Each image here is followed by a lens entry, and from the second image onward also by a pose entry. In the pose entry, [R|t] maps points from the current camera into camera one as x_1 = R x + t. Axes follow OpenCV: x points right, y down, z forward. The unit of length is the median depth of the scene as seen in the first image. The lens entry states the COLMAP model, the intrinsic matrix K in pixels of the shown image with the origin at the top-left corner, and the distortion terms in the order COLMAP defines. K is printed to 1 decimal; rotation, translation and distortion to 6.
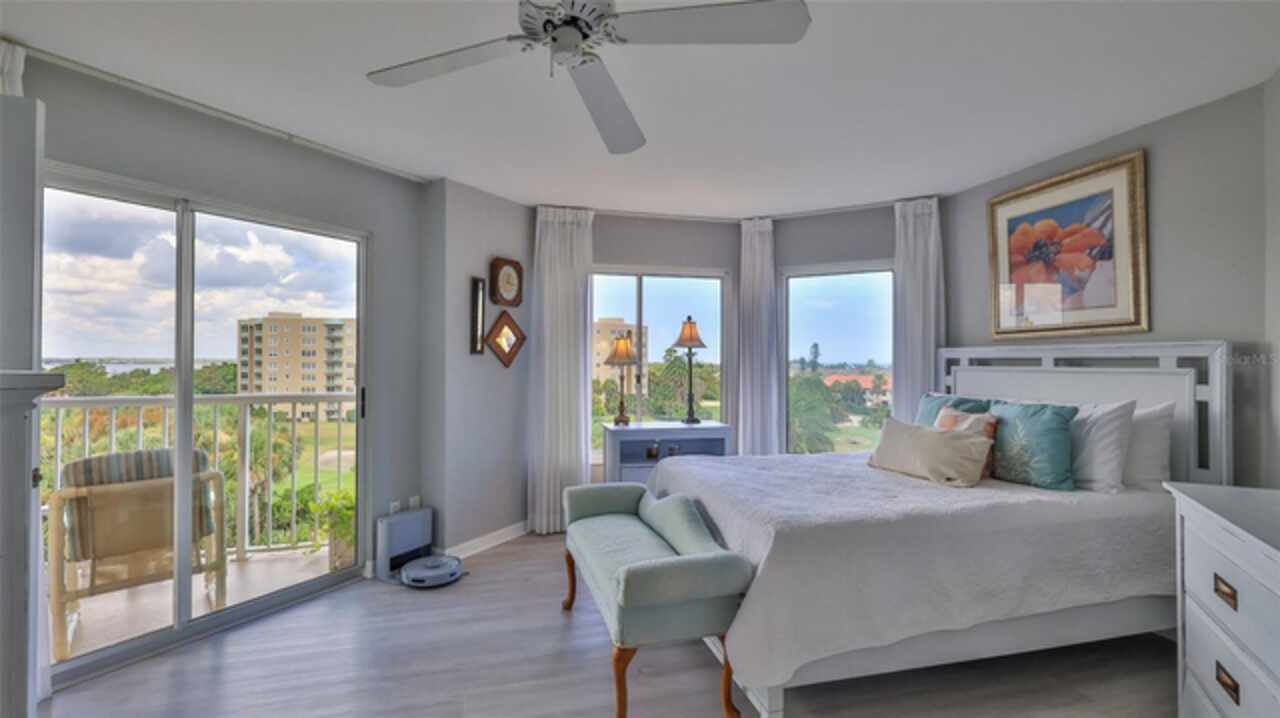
lens RADIAL K [[565.3, 0, 636.3], [0, 565.3, 357.5], [0, 0, 1]] dist [-0.000760, 0.000441]
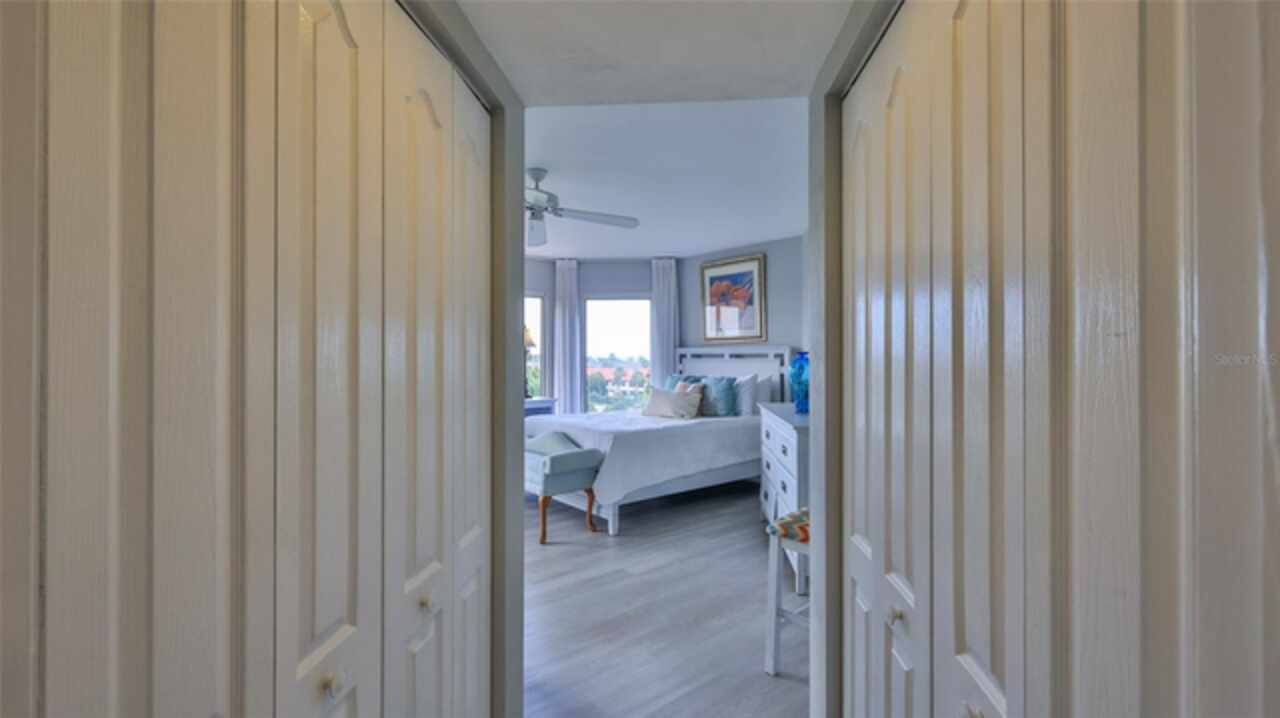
lens RADIAL K [[565.3, 0, 640.1], [0, 565.3, 354.2], [0, 0, 1]] dist [-0.000760, 0.000441]
pose [[0.902495, -0.000818, 0.430699, -0.353023], [-0.001168, 0.999990, 0.004348, -0.005984], [-0.430699, -0.004427, 0.902485, -0.587183]]
